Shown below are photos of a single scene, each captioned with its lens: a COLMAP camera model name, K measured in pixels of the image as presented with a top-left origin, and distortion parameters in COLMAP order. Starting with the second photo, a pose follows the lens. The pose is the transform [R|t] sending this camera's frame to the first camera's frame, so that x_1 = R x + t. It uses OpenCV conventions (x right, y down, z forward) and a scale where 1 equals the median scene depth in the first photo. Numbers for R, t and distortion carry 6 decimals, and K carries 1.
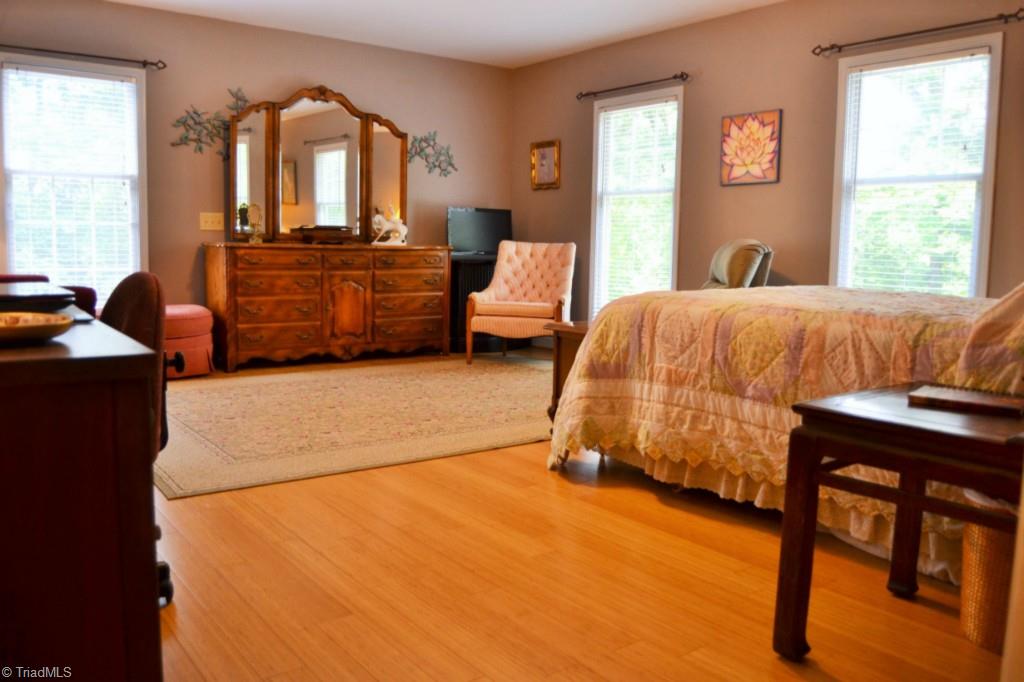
lens RADIAL K [[820.9, 0, 512.0], [0, 820.9, 341.0], [0, 0, 1]] dist [-0.089977, 0.040125]
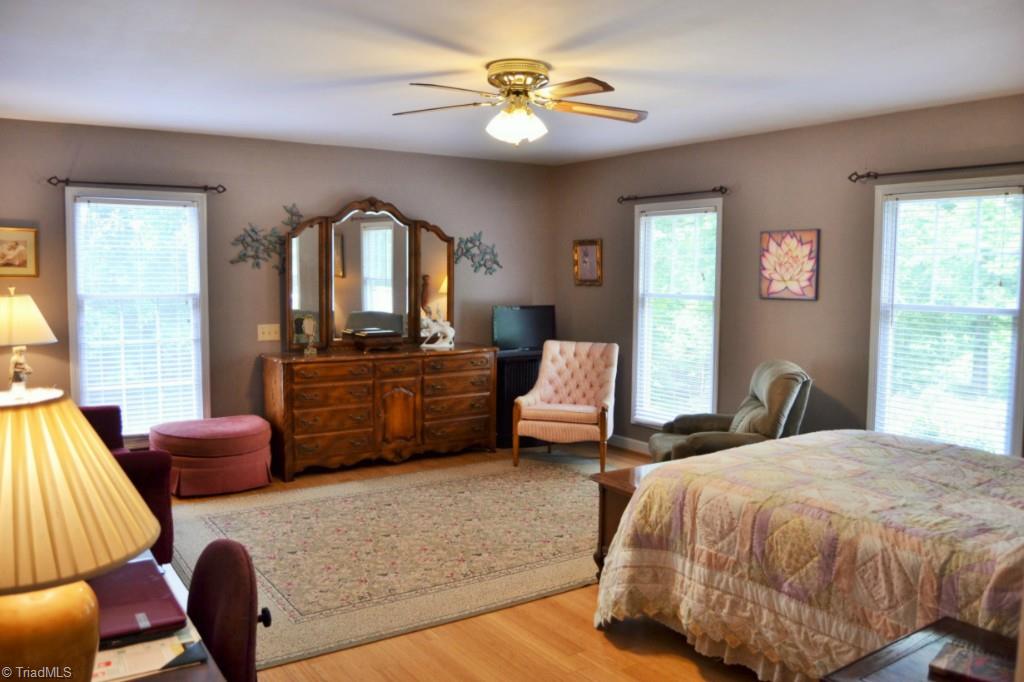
lens RADIAL K [[820.9, 0, 512.0], [0, 820.9, 341.0], [0, 0, 1]] dist [-0.089977, 0.040125]
pose [[0.998717, -0.007885, -0.050014, -0.004538], [0.006491, 0.999587, -0.027984, -0.114215], [0.050214, 0.027623, 0.998356, -0.037591]]
